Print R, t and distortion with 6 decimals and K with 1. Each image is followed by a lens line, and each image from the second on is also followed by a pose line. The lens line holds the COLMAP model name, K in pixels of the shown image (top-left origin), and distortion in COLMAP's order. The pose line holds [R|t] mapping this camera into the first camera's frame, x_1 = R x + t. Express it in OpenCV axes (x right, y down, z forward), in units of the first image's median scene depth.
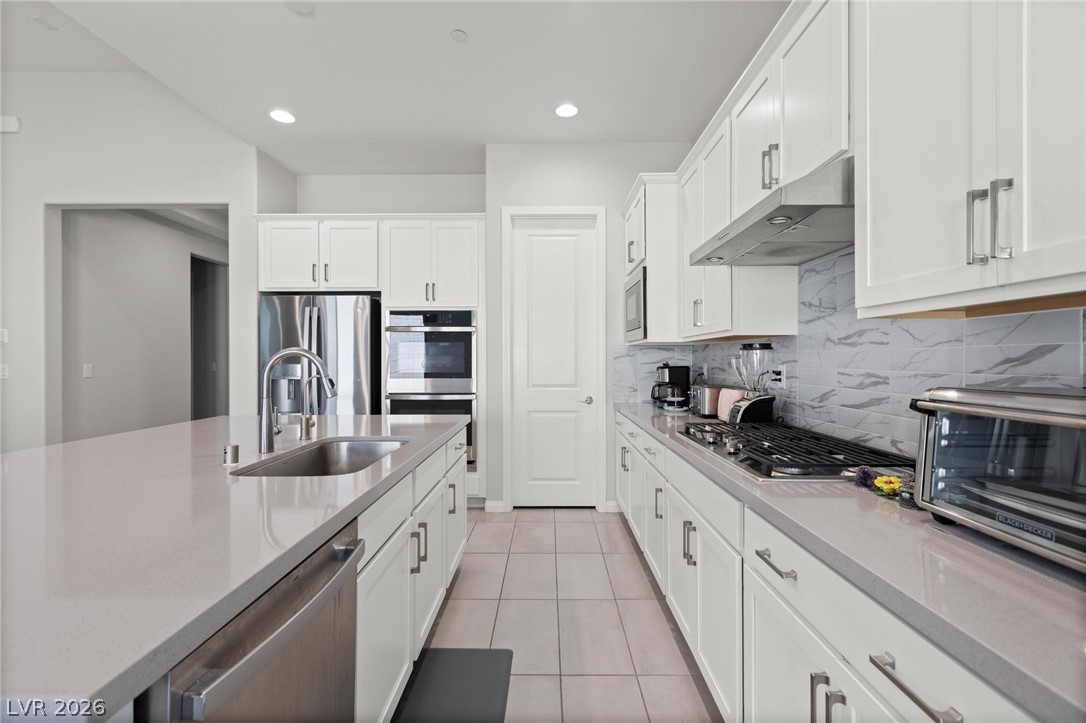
lens RADIAL K [[487.1, 0, 549.1], [0, 487.1, 360.5], [0, 0, 1]] dist [0.002273, 0.000215]
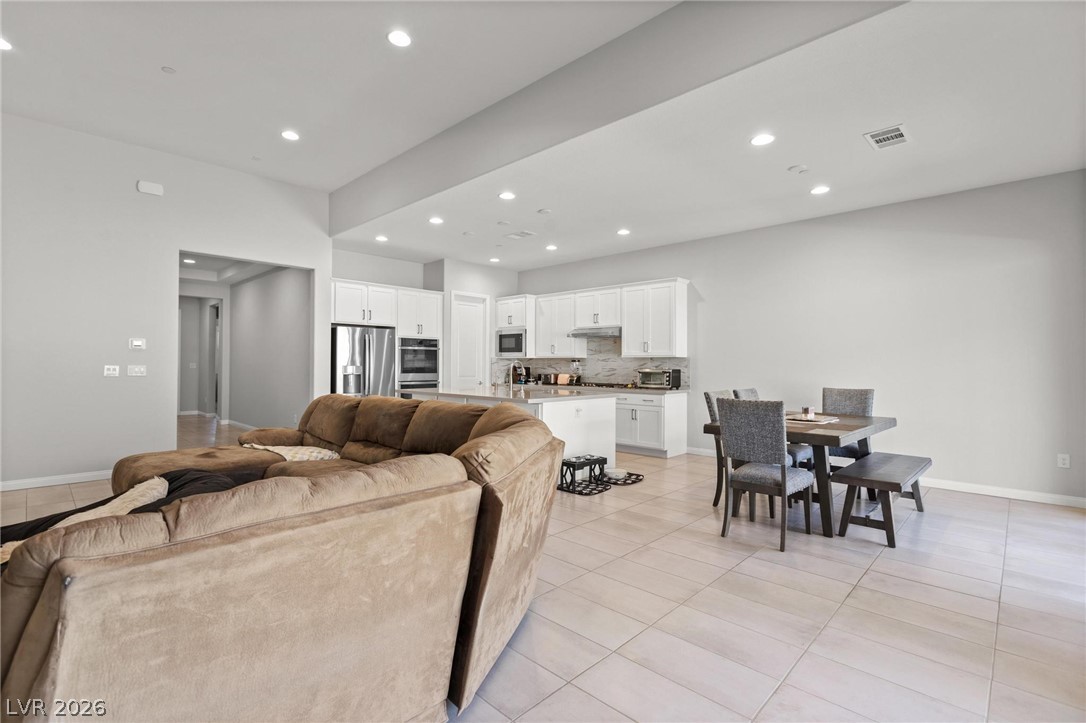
lens RADIAL K [[502.9, 0, 544.0], [0, 502.9, 360.7], [0, 0, 1]] dist [-0.004825, -0.001008]
pose [[0.682072, 0.011776, 0.731190, -1.717047], [-0.005199, 0.999923, -0.011254, 0.007645], [-0.731267, 0.003875, 0.682081, -0.921597]]
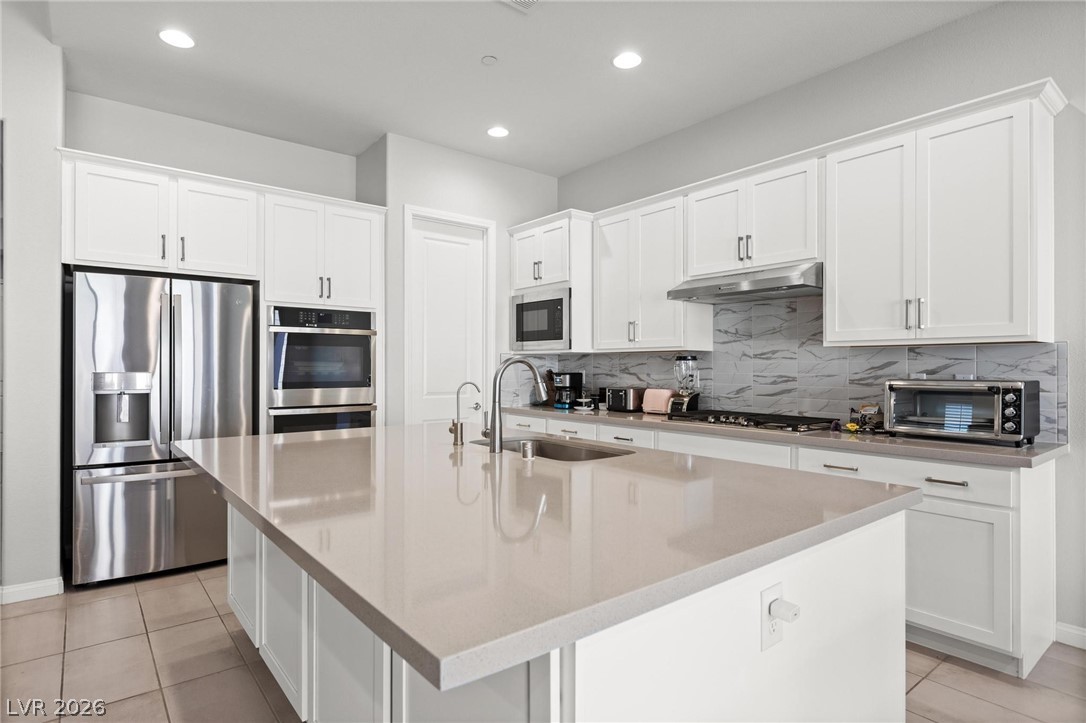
lens RADIAL K [[575.5, 0, 540.0], [0, 575.5, 367.0], [0, 0, 1]] dist [-0.000573, -0.000103]
pose [[0.775425, 0.002976, 0.631433, -0.735090], [-0.001504, 0.999995, -0.002866, 0.001952], [-0.631438, 0.001272, 0.775425, -0.030332]]
